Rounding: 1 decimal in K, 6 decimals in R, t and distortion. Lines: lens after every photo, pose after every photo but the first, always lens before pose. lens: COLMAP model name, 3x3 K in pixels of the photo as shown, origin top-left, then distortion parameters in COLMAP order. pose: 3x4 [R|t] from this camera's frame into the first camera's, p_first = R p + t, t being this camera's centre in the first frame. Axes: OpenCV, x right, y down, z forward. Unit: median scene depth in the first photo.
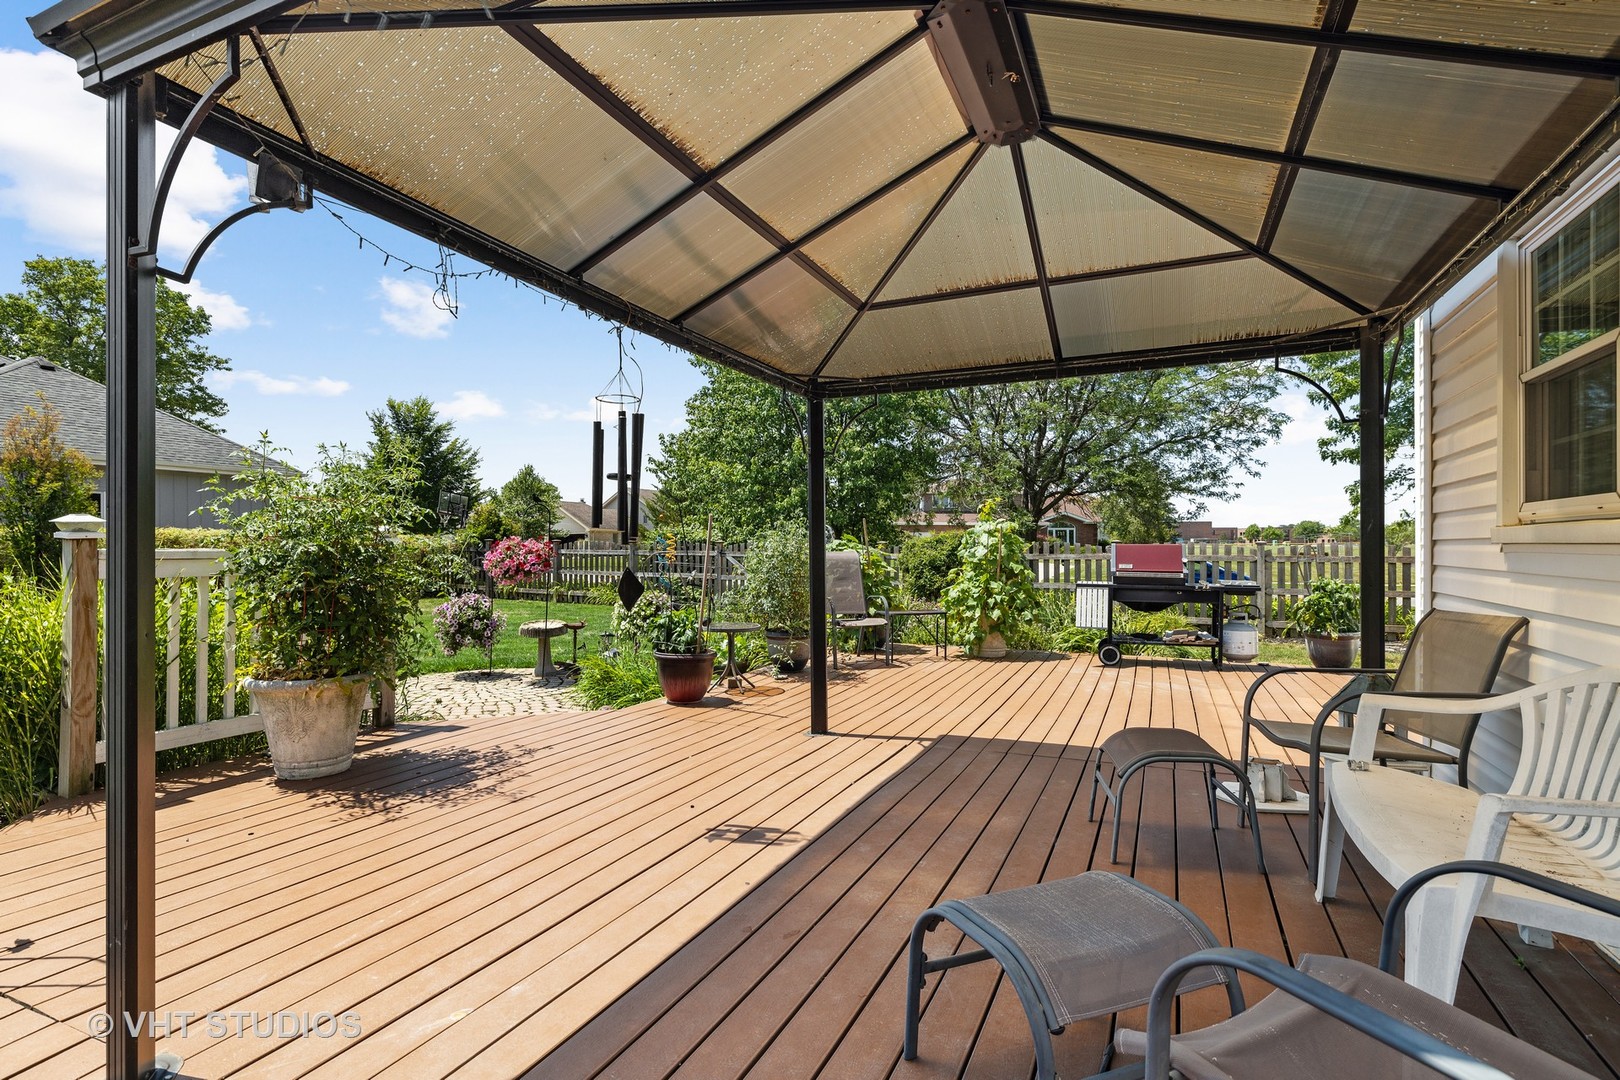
lens RADIAL K [[800.2, 0, 810.0], [0, 800.2, 540.0], [0, 0, 1]] dist [-0.001092, -0.000191]
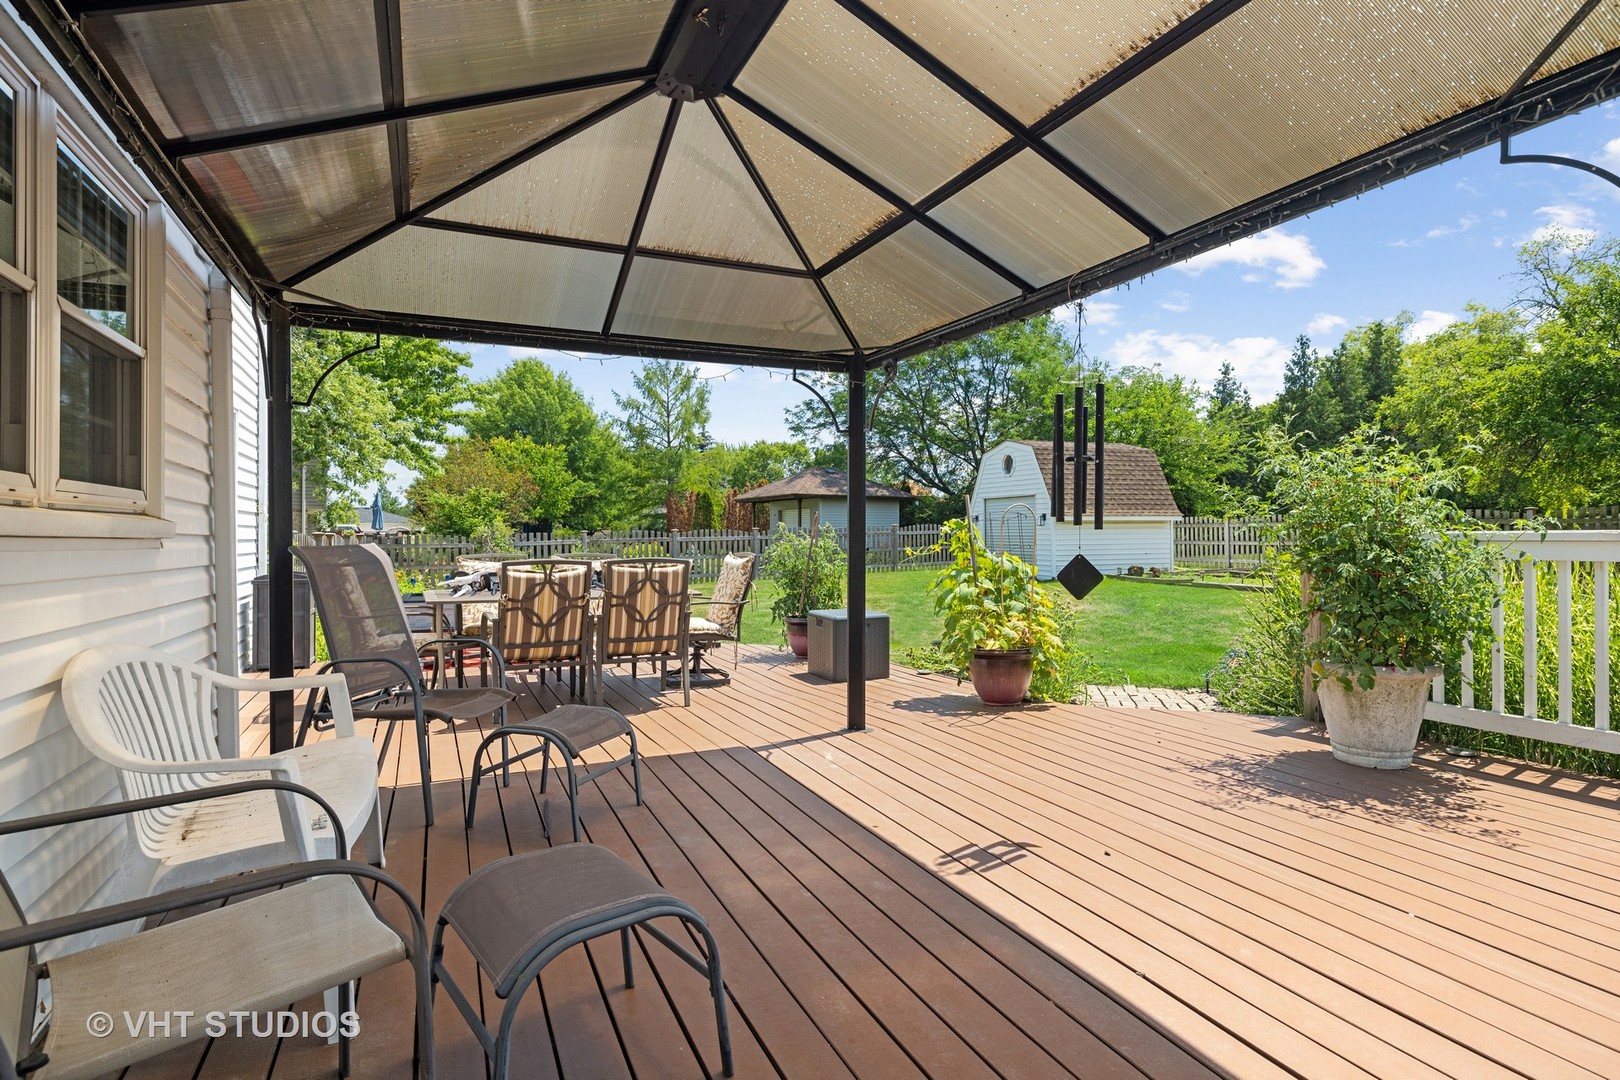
lens RADIAL K [[842.7, 0, 815.4], [0, 842.7, 535.5], [0, 0, 1]] dist [-0.000722, -0.000036]
pose [[-0.661094, 0.004759, -0.750288, 0.690985], [0.015463, 0.999854, -0.007282, 0.012819], [0.750143, -0.016416, -0.661071, 1.356530]]
